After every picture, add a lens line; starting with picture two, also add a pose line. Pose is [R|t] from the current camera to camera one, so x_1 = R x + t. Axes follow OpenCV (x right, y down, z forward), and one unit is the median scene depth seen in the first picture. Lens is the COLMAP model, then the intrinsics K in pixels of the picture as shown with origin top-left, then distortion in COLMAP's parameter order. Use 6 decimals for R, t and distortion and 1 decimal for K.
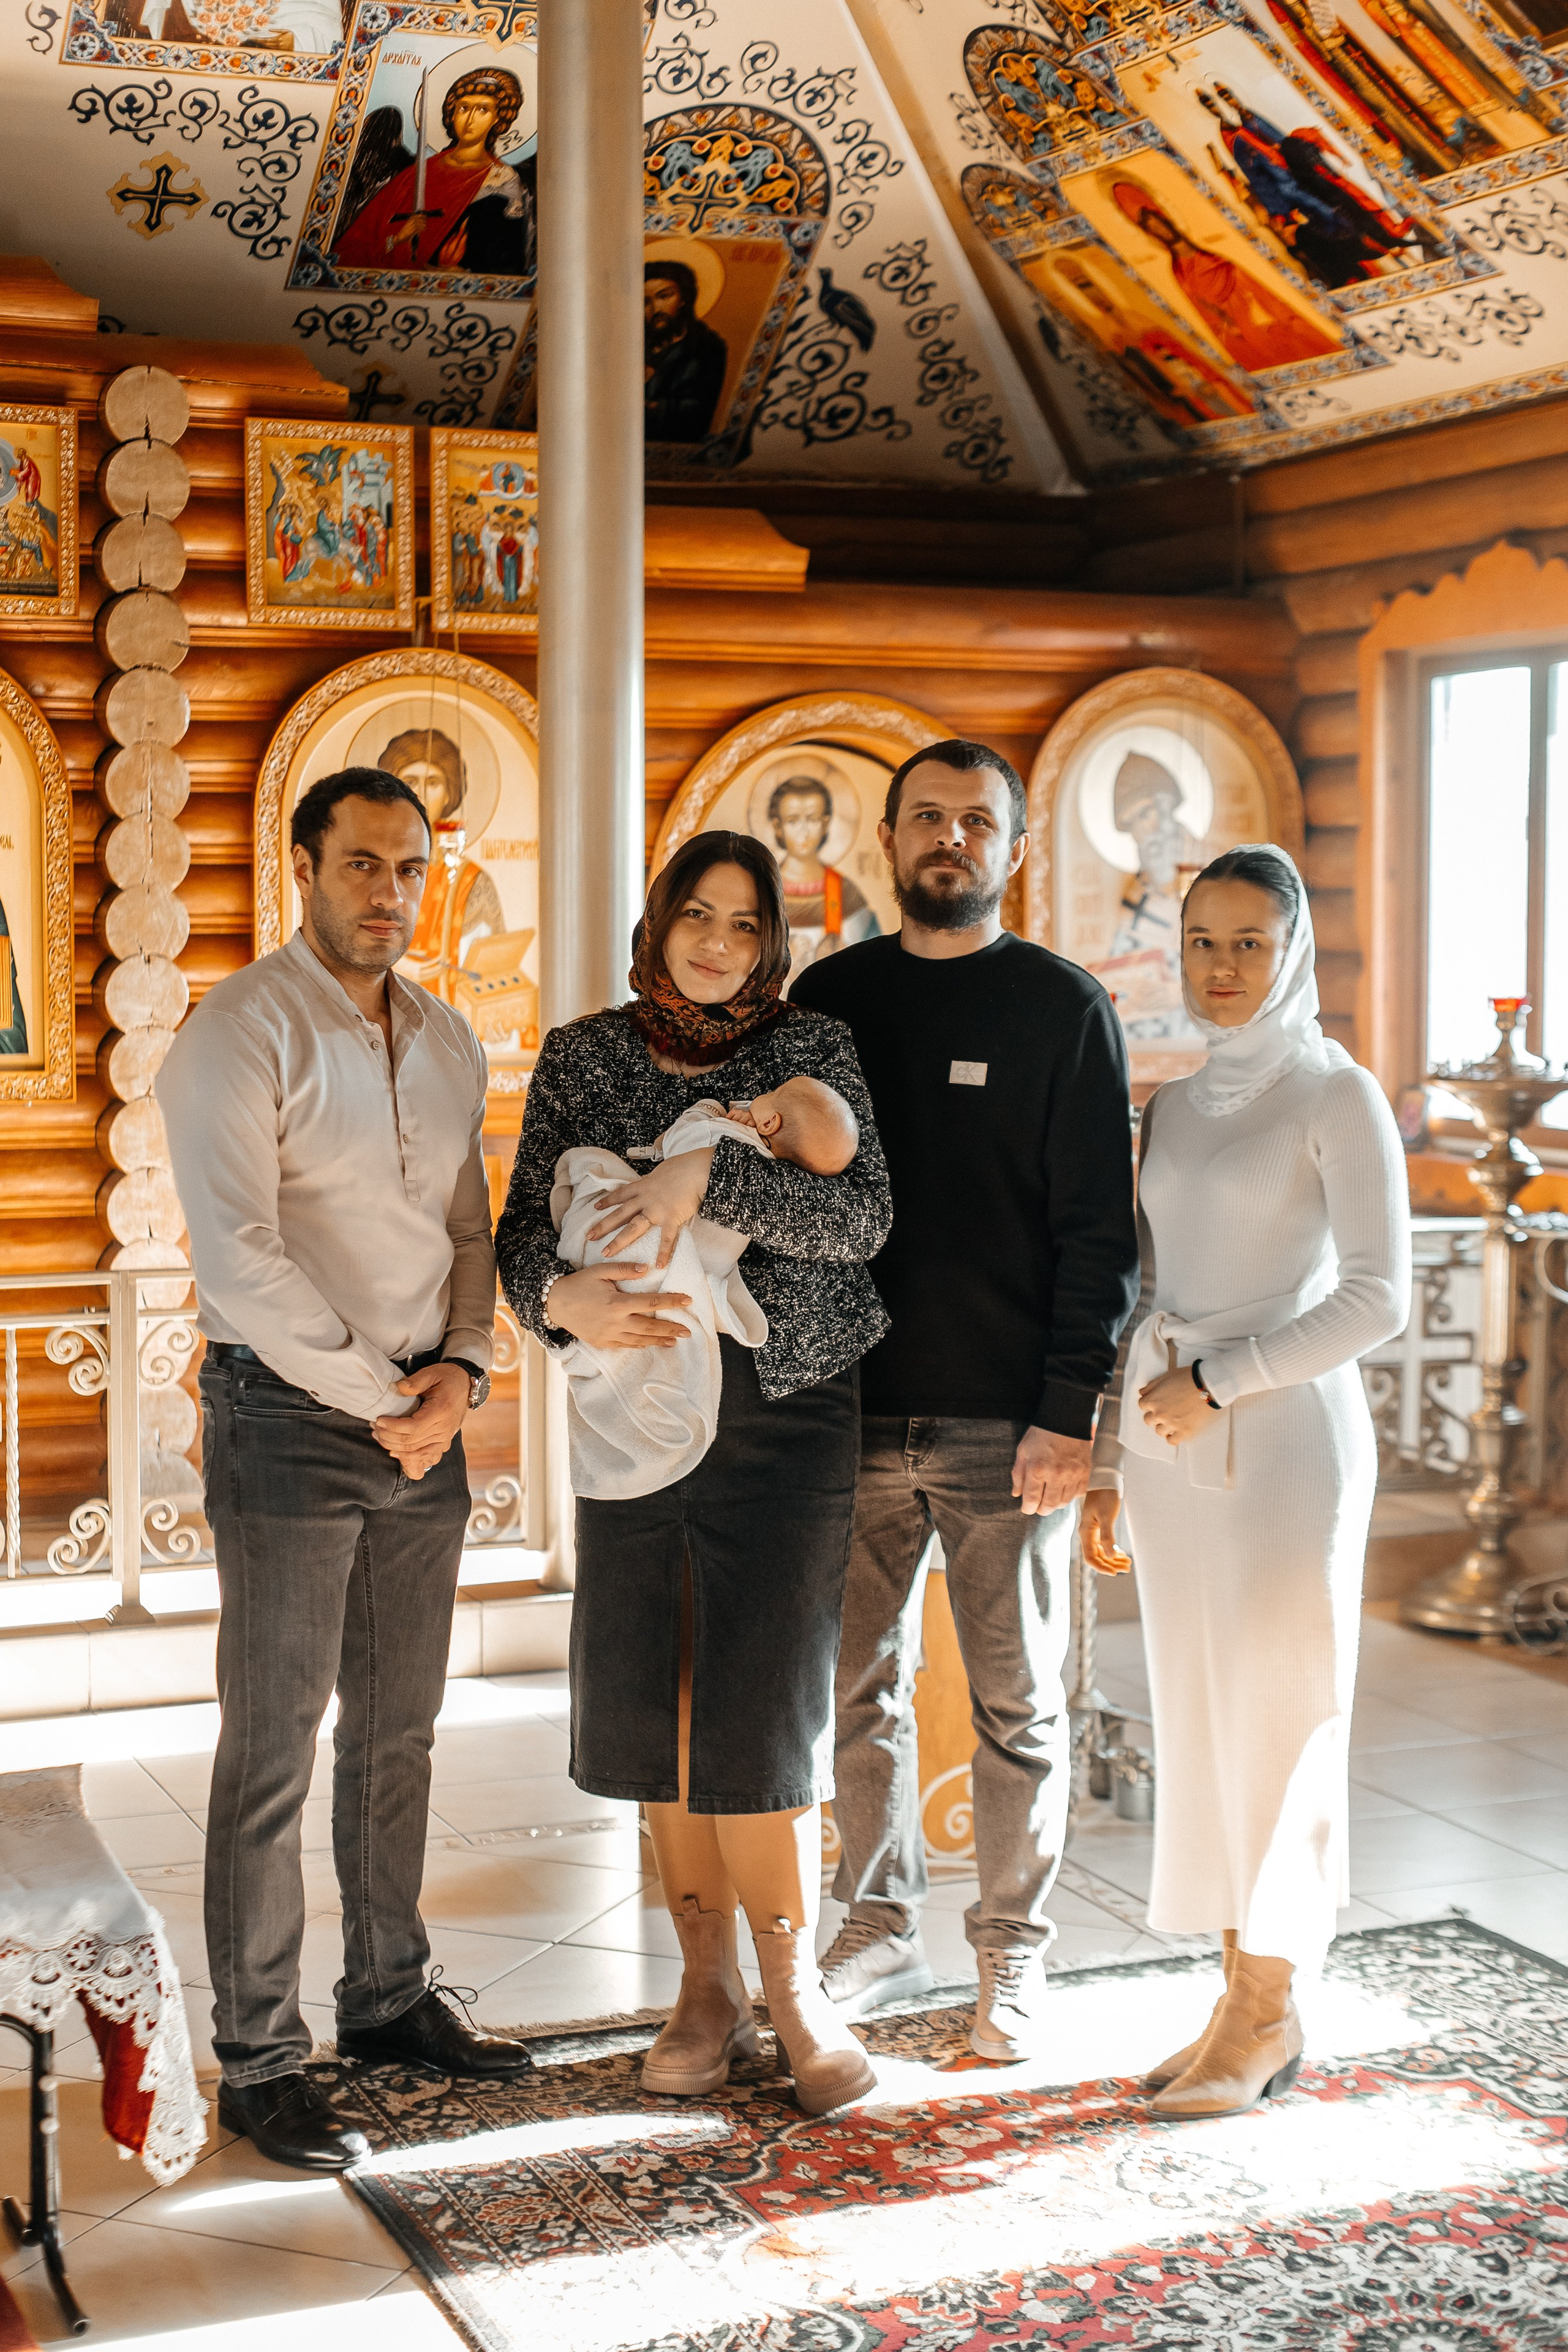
lens RADIAL K [[3420.2, 0, 763.2], [0, 3420.2, 1161.7], [0, 0, 1]] dist [0.000621, 0.000000]
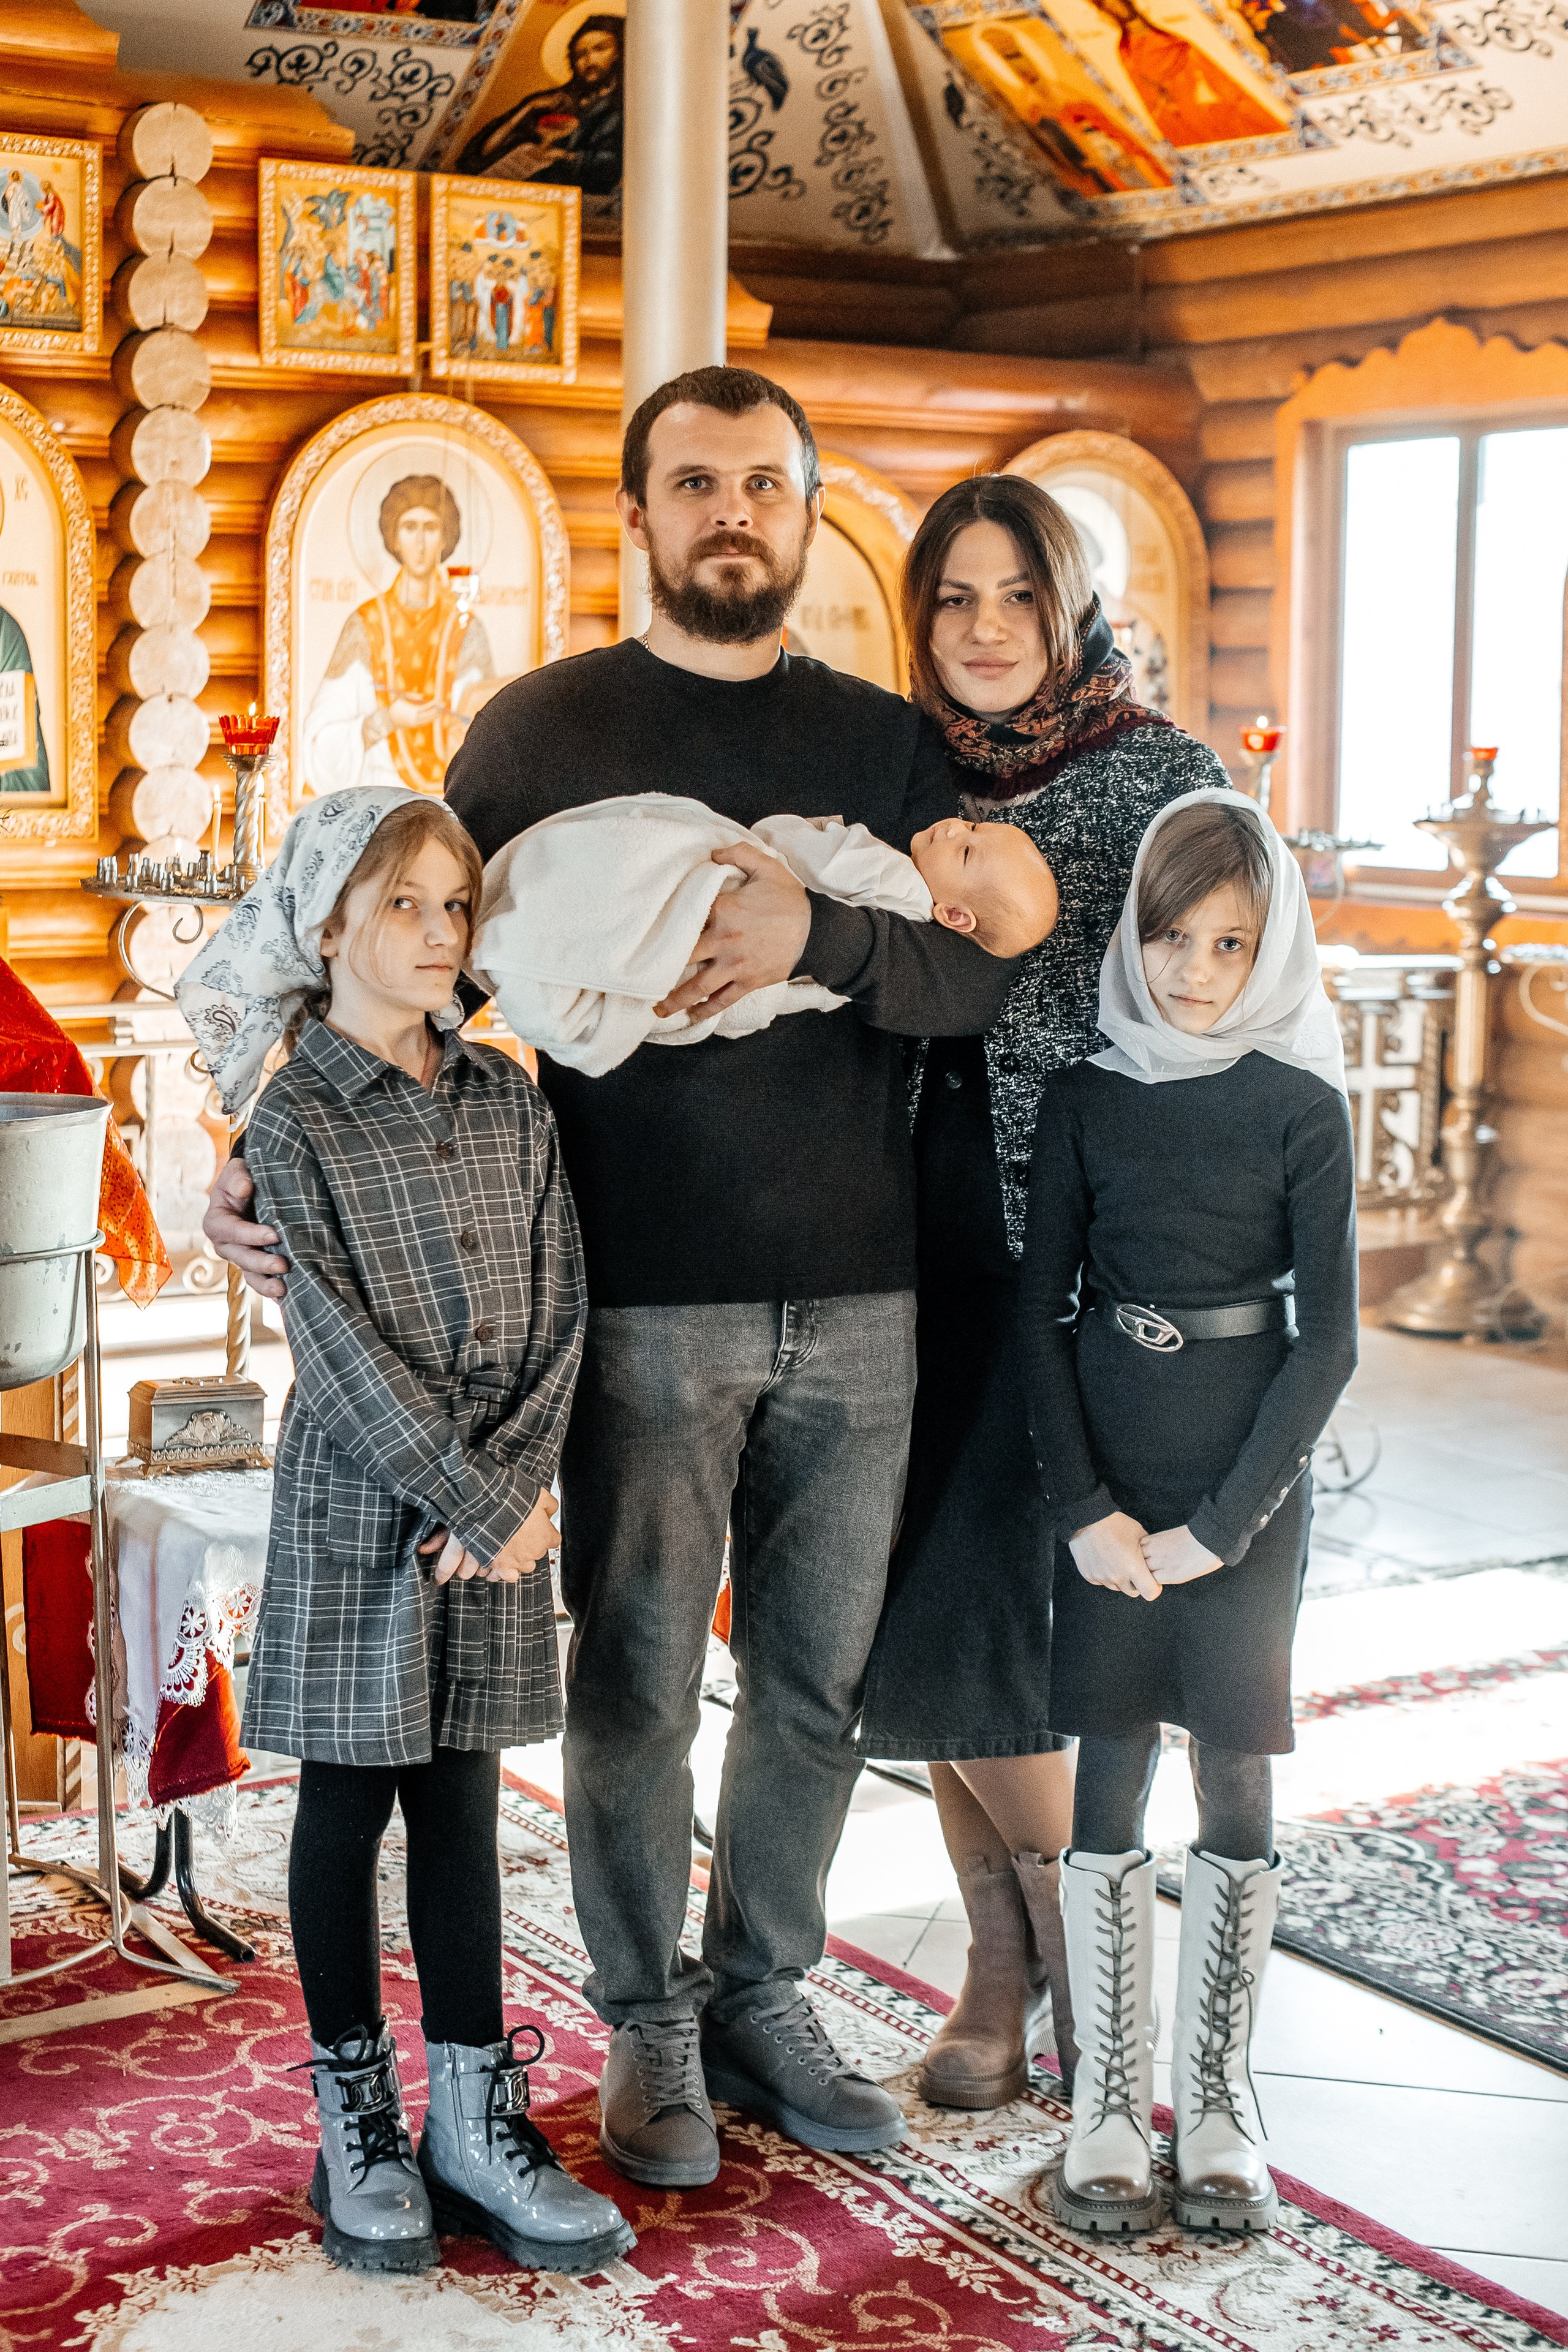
lens RADIAL K [[3635.8, 0, 779.7], [0, 3635.8, 1111.4], [0, 0, 1]] dist [-0.006578, 0.000000]
pose [[0.984529, -0.008717, 0.175007, -0.185709], [0.001401, 0.999121, 0.041887, 0.017069], [-0.175218, -0.040994, 0.983676, -0.085087]]
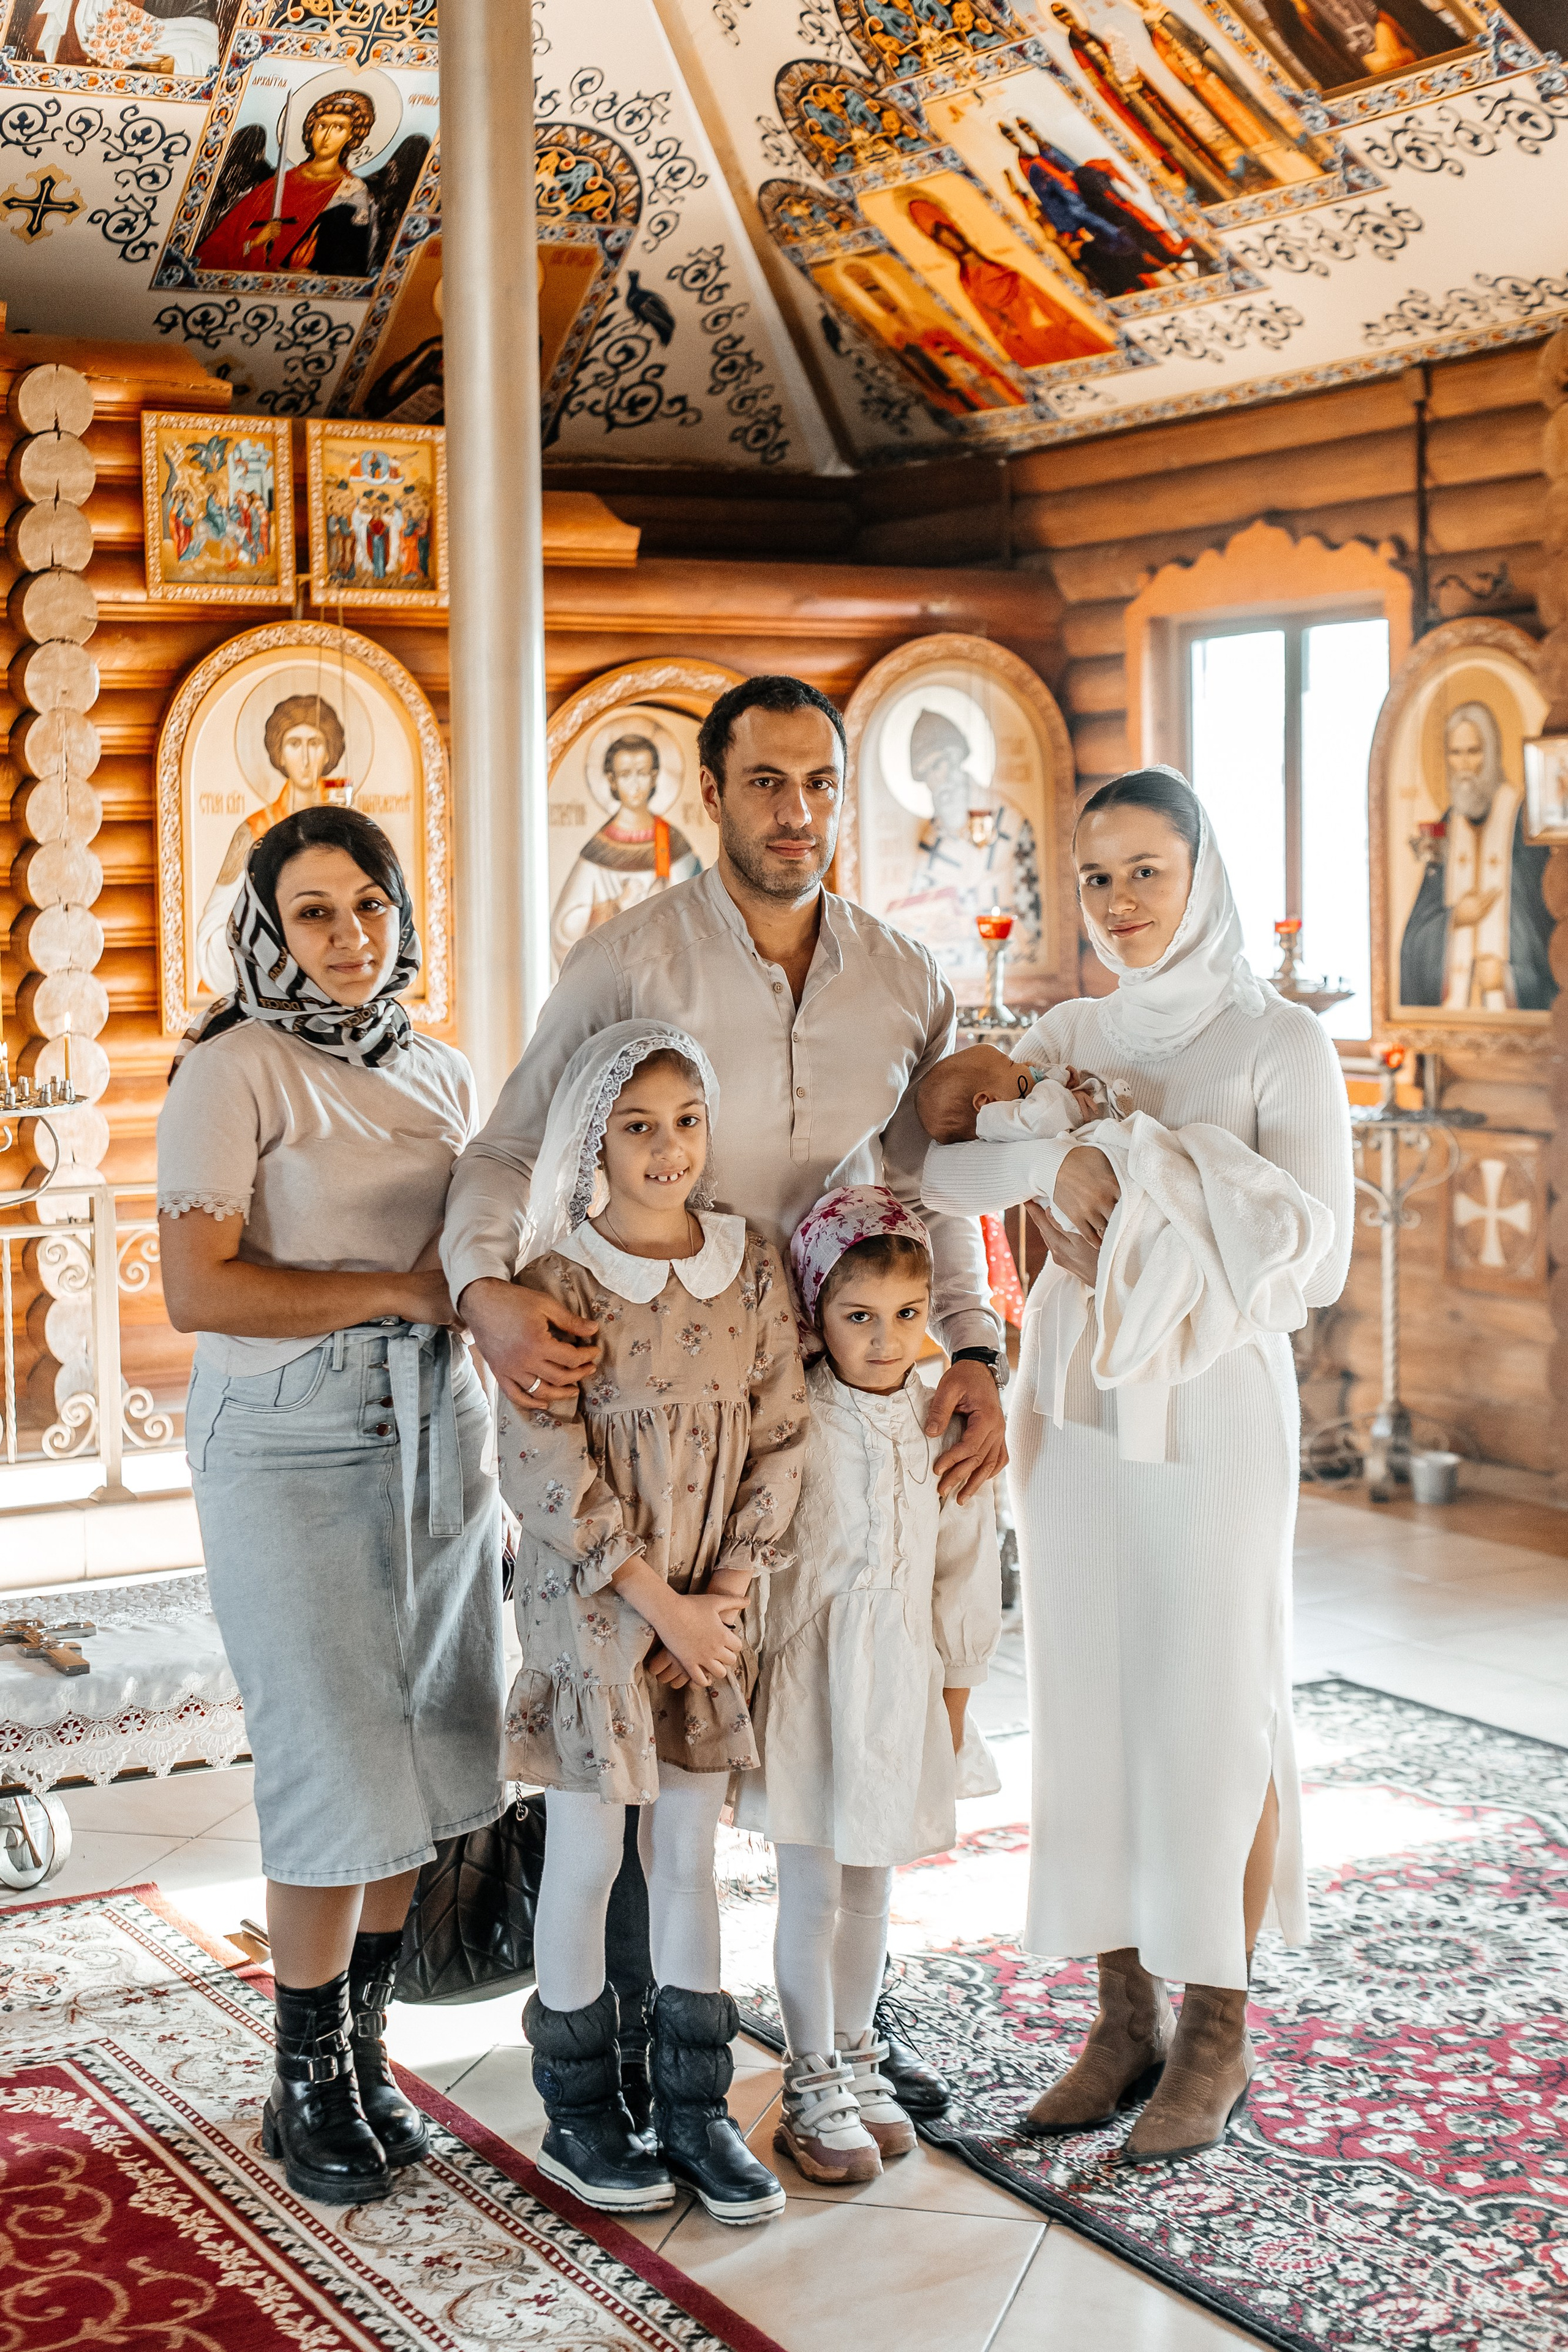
lens RADIAL K [[3420.2, 0, 769.8], [0, 3420.2, 1165.7], [0, 0, 1]] dist [0.000621, 0.000000]
pose [[0.992214, -0.025554, 0.121897, -0.089306], [0.023910, 0.999603, 0.014935, 0.011860], [-0.122230, -0.011904, 0.992430, -0.109961]]
